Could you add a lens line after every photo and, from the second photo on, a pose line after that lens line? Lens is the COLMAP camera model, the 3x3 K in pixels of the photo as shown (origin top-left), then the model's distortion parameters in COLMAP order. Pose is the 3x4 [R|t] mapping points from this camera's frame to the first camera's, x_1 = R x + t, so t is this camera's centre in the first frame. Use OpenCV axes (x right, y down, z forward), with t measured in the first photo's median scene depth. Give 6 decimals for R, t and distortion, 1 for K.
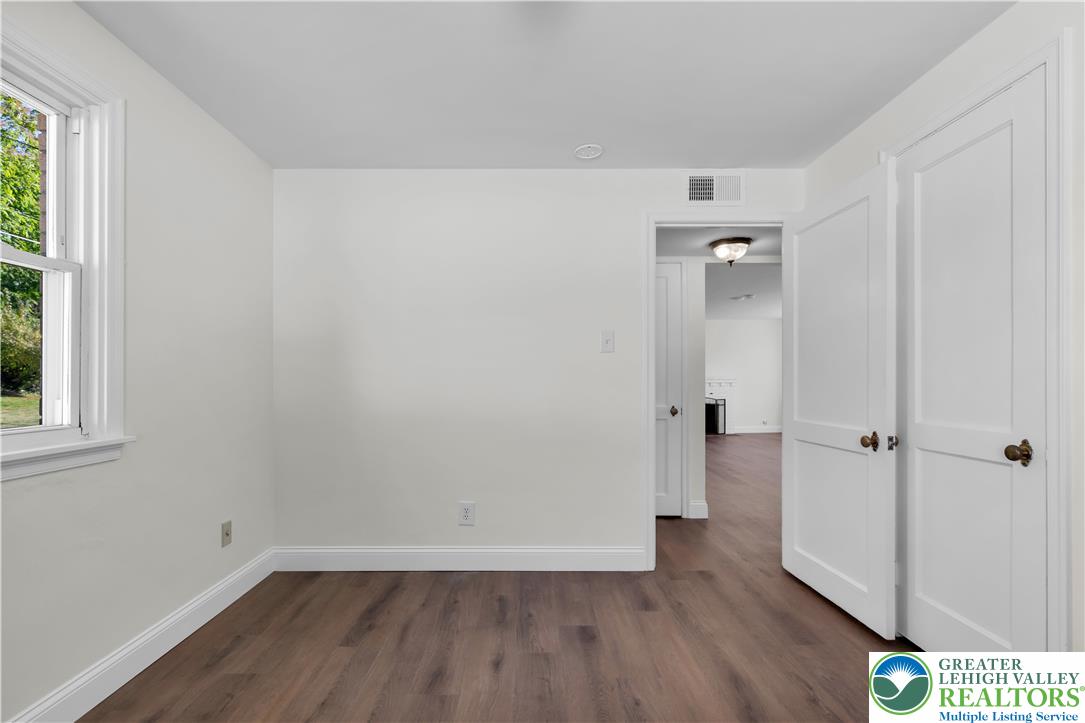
lens RADIAL K [[475.2, 0, 539.9], [0, 475.2, 378.1], [0, 0, 1]] dist [-0.003488, -0.001017]
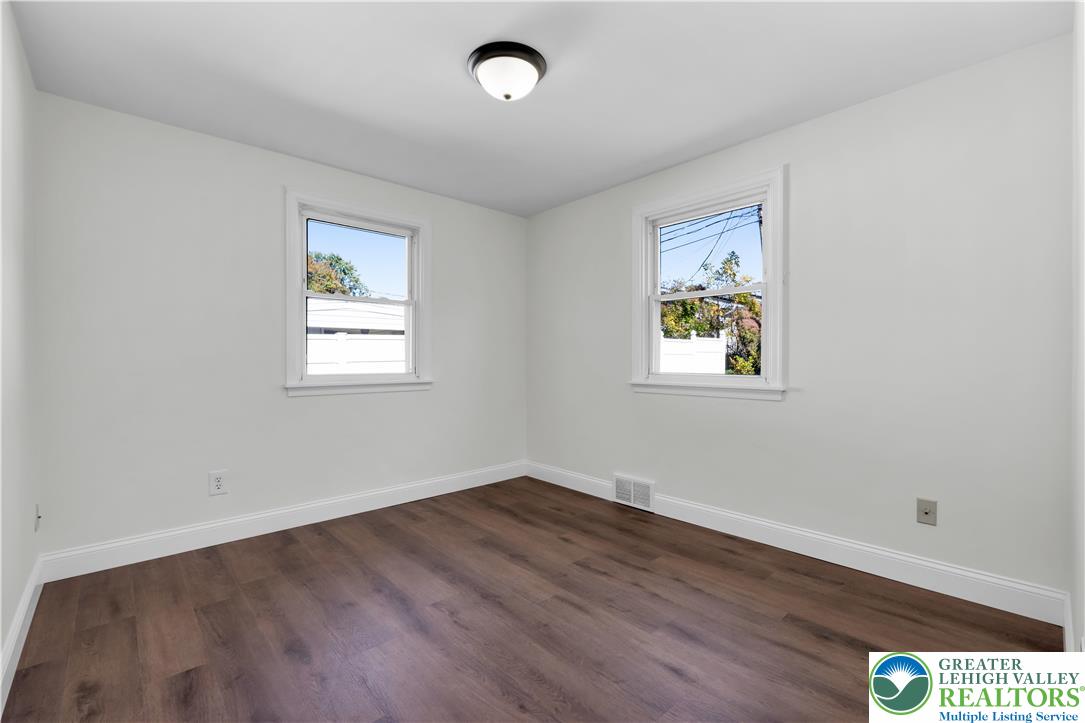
lens RADIAL K [[475.2, 0, 541.9], [0, 475.2, 360.5], [0, 0, 1]] dist [-0.003488, -0.001017]
pose [[-0.740591, 0.003561, -0.671947, 0.690797], [0.003305, 0.999993, 0.001657, 0.024534], [0.671948, -0.000994, -0.740597, 1.500435]]
